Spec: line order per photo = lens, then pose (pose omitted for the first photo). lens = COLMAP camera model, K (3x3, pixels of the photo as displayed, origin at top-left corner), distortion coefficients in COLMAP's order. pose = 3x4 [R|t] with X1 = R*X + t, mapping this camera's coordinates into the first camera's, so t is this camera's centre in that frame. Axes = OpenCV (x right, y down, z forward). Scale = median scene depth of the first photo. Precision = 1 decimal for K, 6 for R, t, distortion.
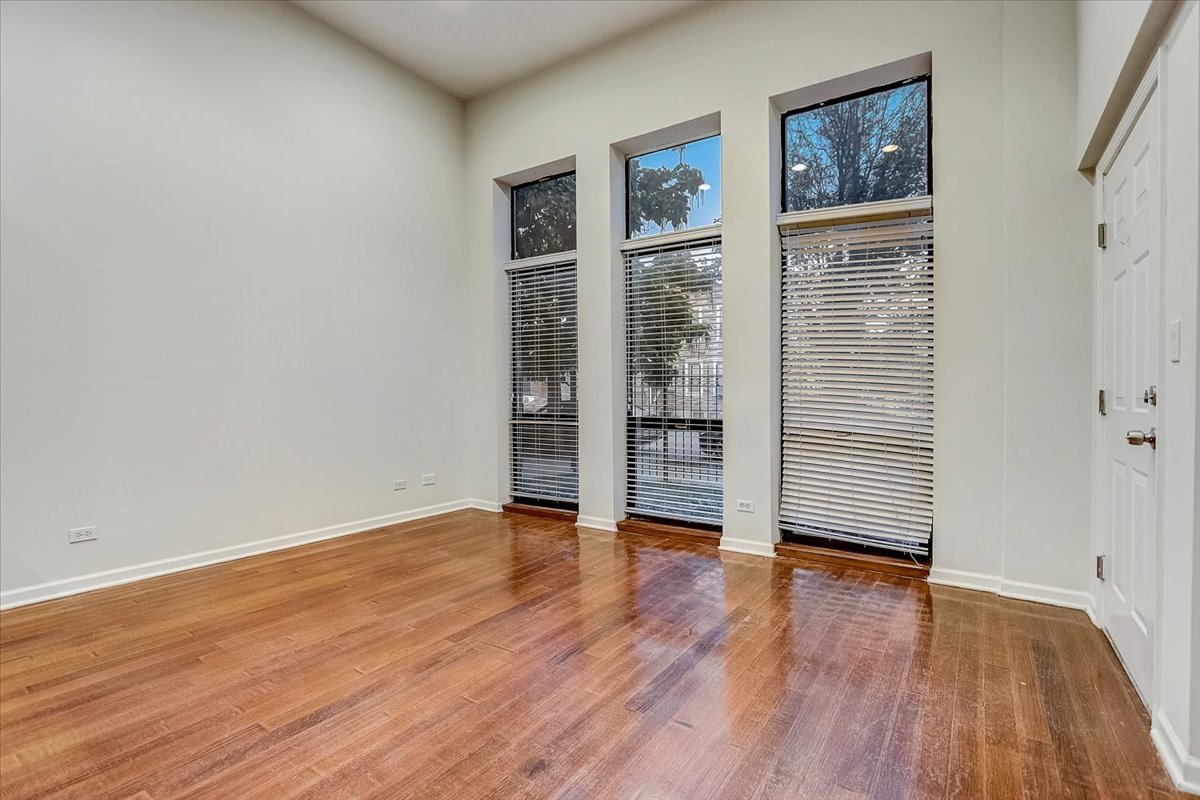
lens RADIAL K [[549.9, 0, 579.7], [0, 549.9, 408.8], [0, 0, 1]] dist [-0.012851, 0.001660]
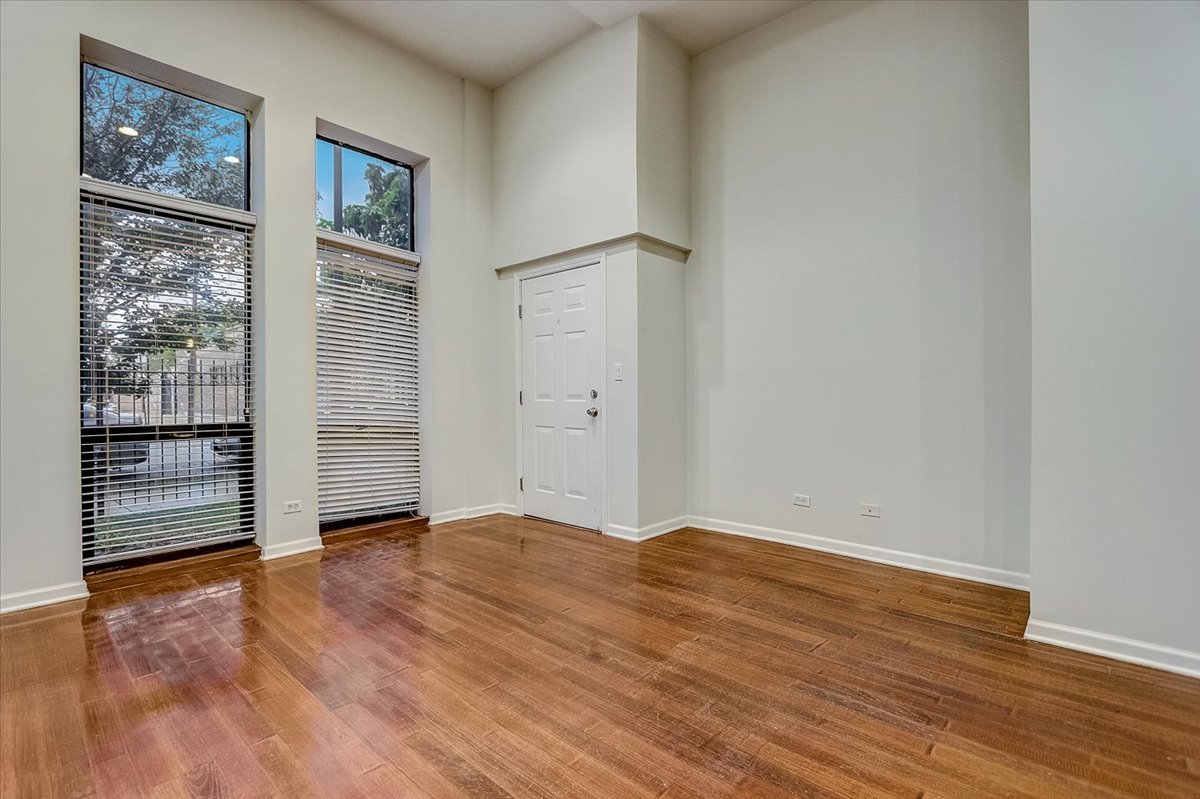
lens RADIAL K [[549.9, 0, 587.3], [0, 549.9, 393.3], [0, 0, 1]] dist [-0.012851, 0.001660]
pose [[0.131373, -0.002631, 0.991330, -0.658807], [0.029769, 0.999556, -0.001292, -0.012903], [-0.990886, 0.029681, 0.131393, 0.358983]]
